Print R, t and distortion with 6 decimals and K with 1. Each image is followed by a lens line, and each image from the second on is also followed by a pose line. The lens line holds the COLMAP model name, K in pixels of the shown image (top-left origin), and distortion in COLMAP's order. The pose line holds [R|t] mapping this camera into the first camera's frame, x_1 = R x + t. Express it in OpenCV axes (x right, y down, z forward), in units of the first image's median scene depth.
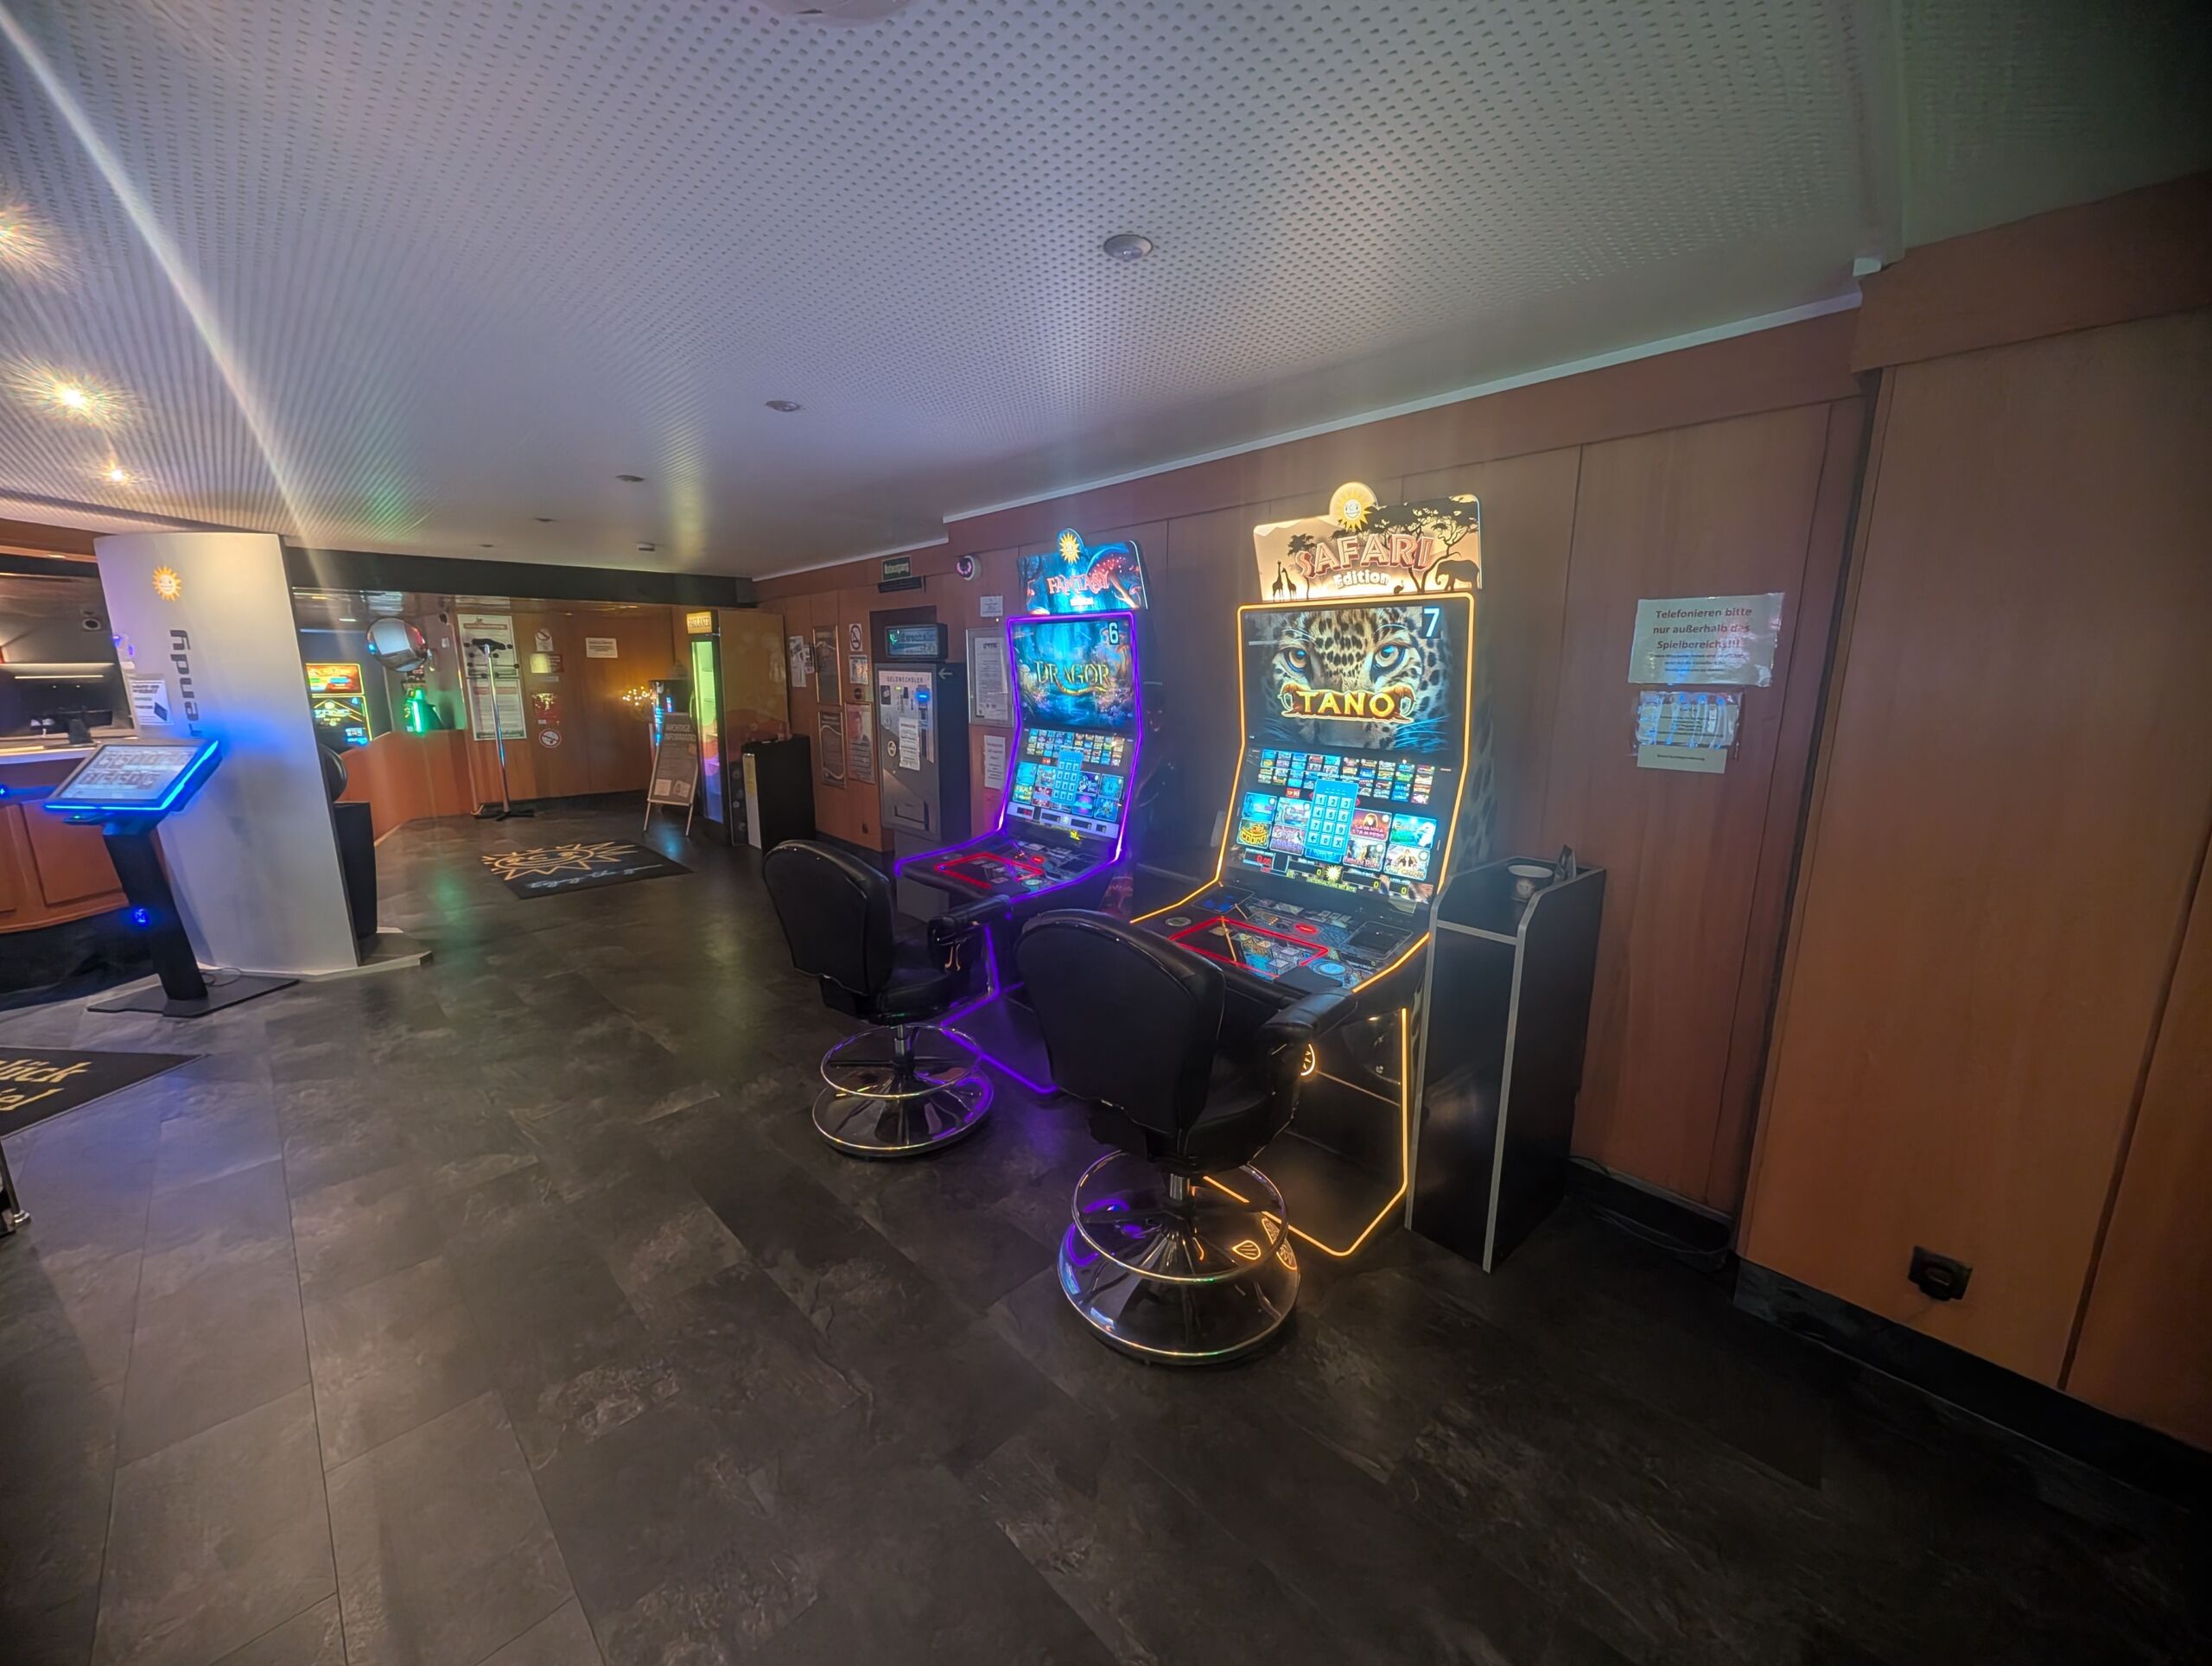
lens RADIAL K [[816.6, 0, 1106.5], [0, 816.6, 826.4], [0, 0, 1]] dist [-0.016476, -0.000355]
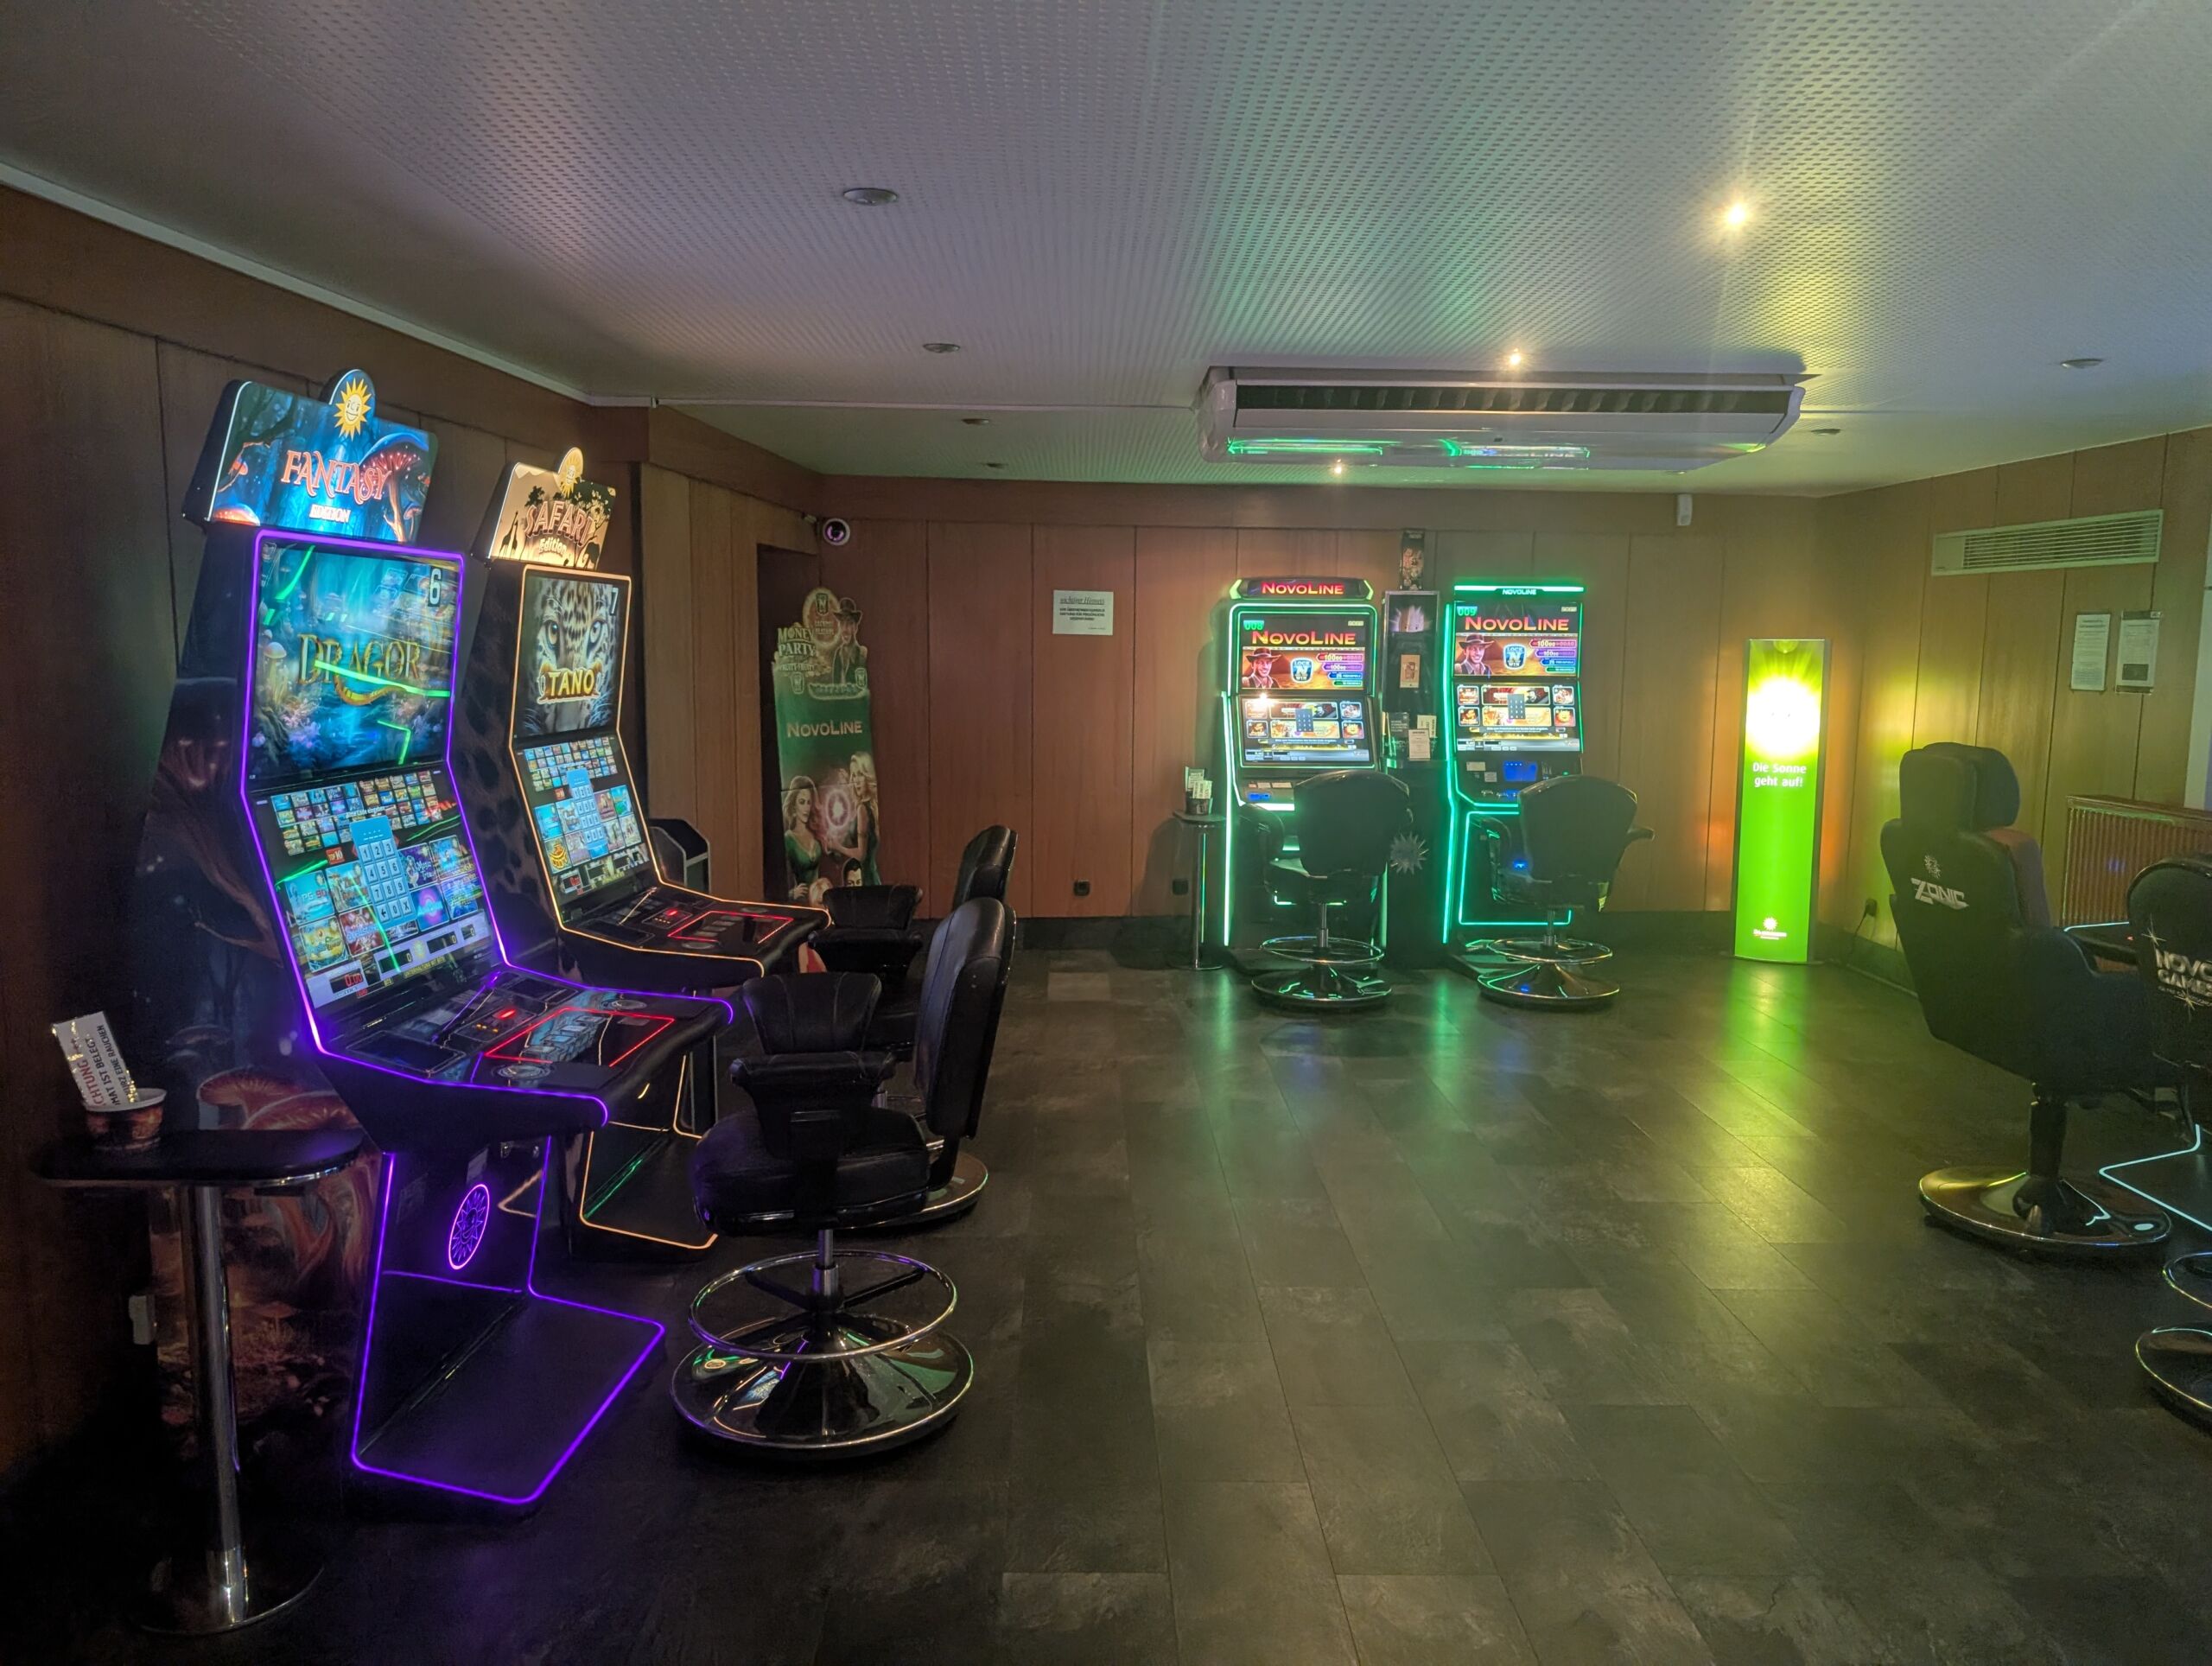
lens RADIAL K [[1546.6, 0, 1105.1], [0, 1546.6, 837.0], [0, 0, 1]] dist [-0.000466, -0.000147]
pose [[-0.696618, -0.100196, 0.710412, -1.257056], [0.128575, 0.956734, 0.261015, -0.333122], [-0.705827, 0.273169, -0.653595, 1.625924]]
